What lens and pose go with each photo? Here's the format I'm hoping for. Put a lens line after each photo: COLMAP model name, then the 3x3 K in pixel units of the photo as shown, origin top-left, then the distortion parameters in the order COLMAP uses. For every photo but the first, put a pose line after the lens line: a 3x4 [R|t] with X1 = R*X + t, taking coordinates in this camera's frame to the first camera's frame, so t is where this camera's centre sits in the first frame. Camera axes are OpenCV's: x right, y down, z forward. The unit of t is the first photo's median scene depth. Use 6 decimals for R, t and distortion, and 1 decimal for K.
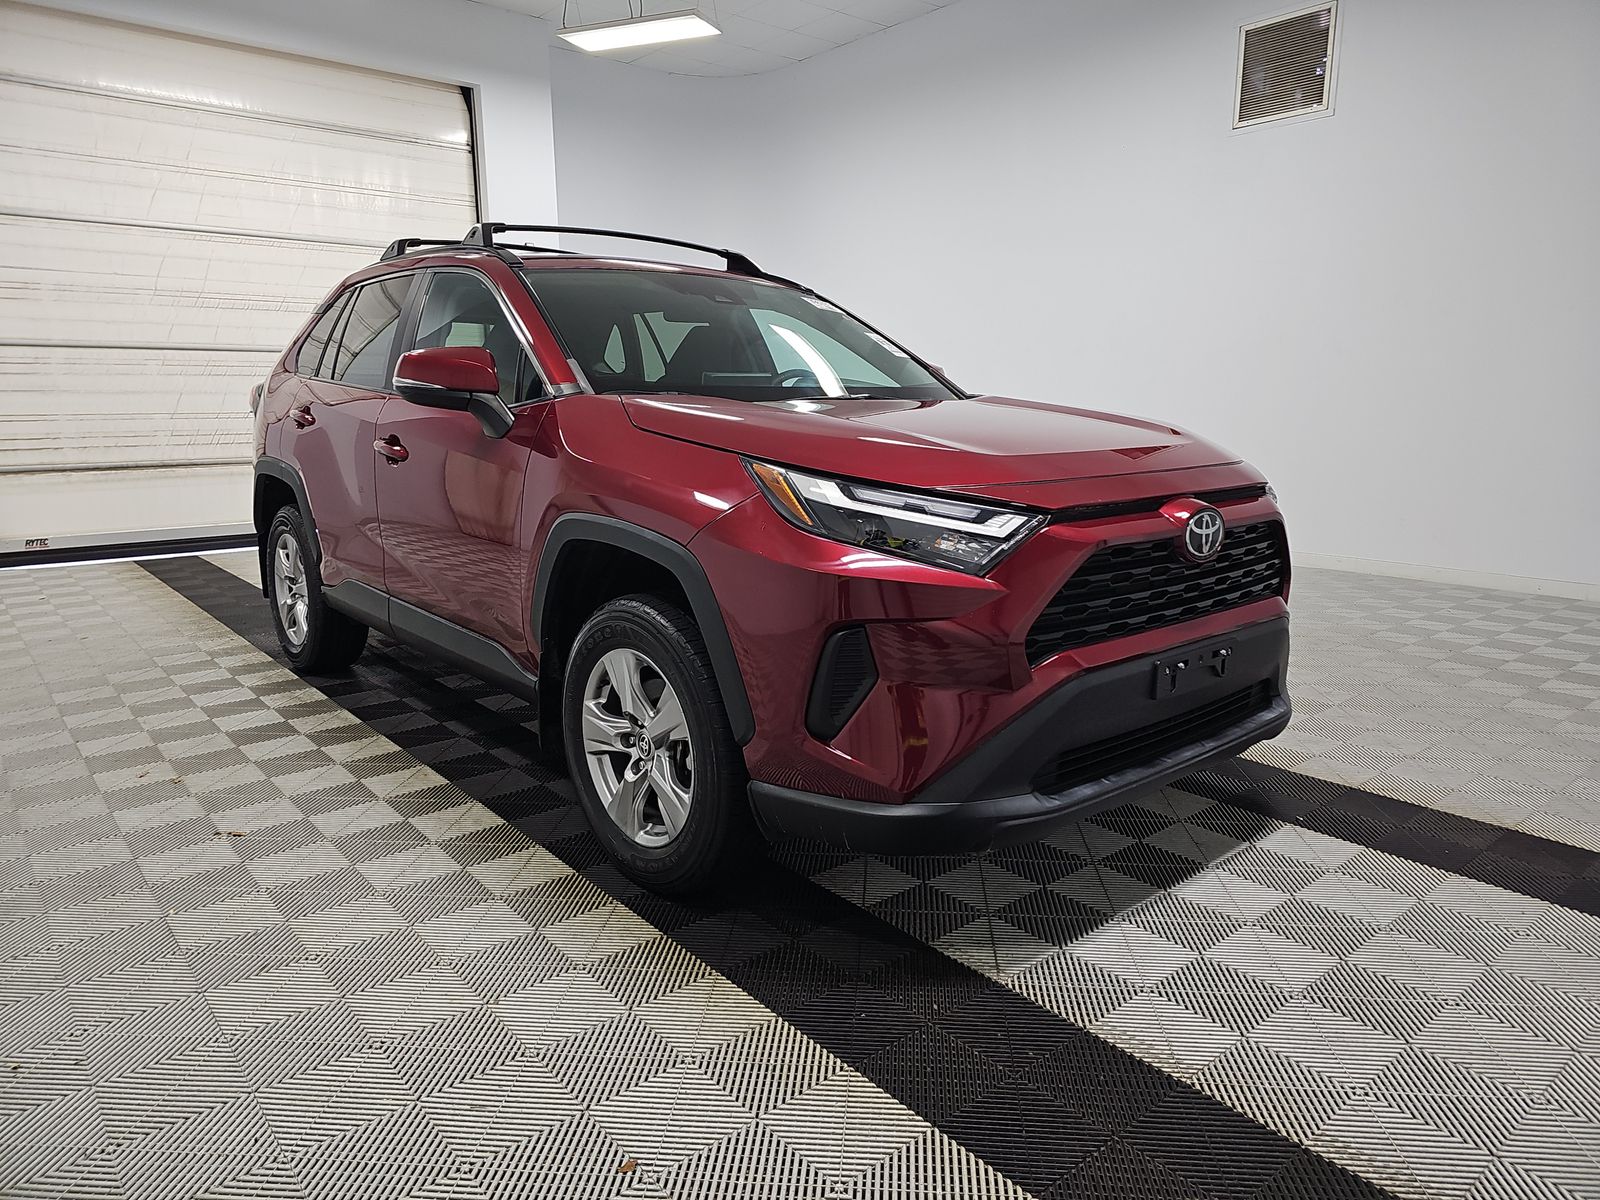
lens RADIAL K [[1057.5, 0, 800.0], [0, 1057.5, 600.0], [0, 0, 1]] dist [0.008396, 0.001330]
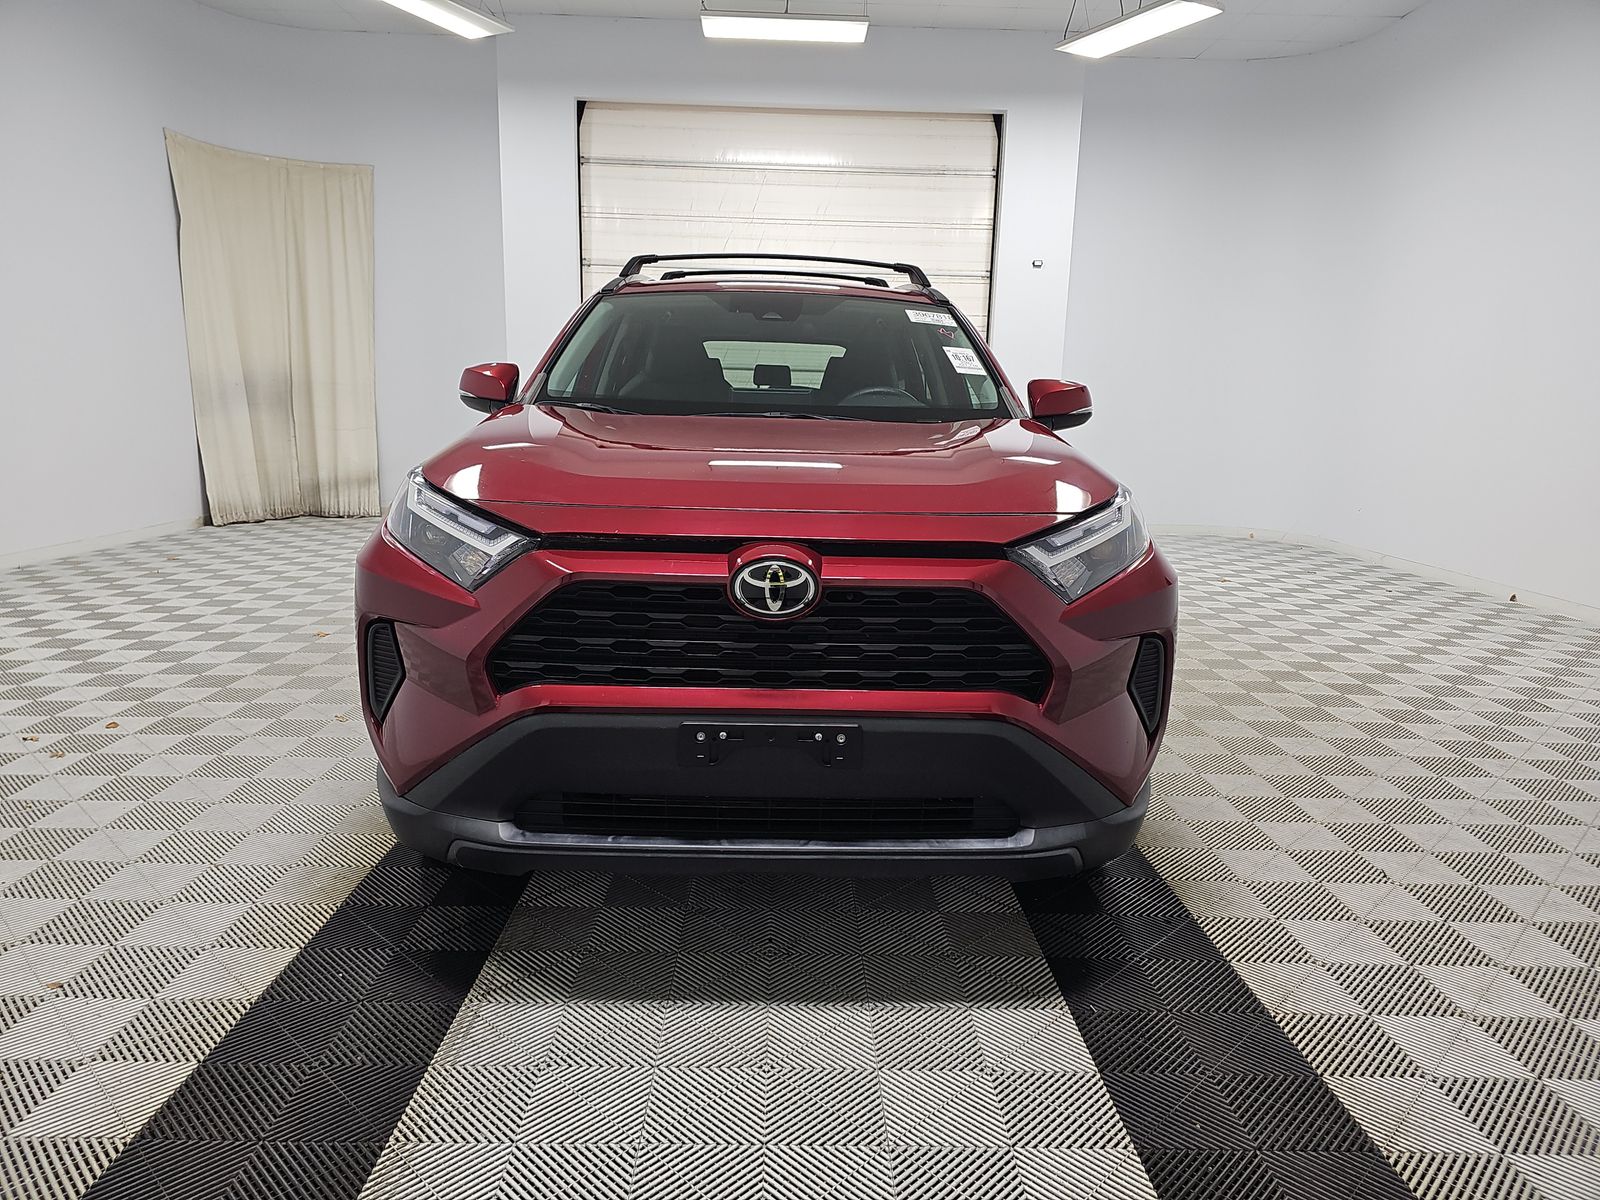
lens RADIAL K [[1057.5, 0, 800.0], [0, 1057.5, 600.0], [0, 0, 1]] dist [0.008396, 0.001330]
pose [[0.774194, 0.135340, -0.618309, 0.869644], [-0.144083, 0.988909, 0.036050, -0.081498], [0.616331, 0.061178, 0.785108, 0.339989]]
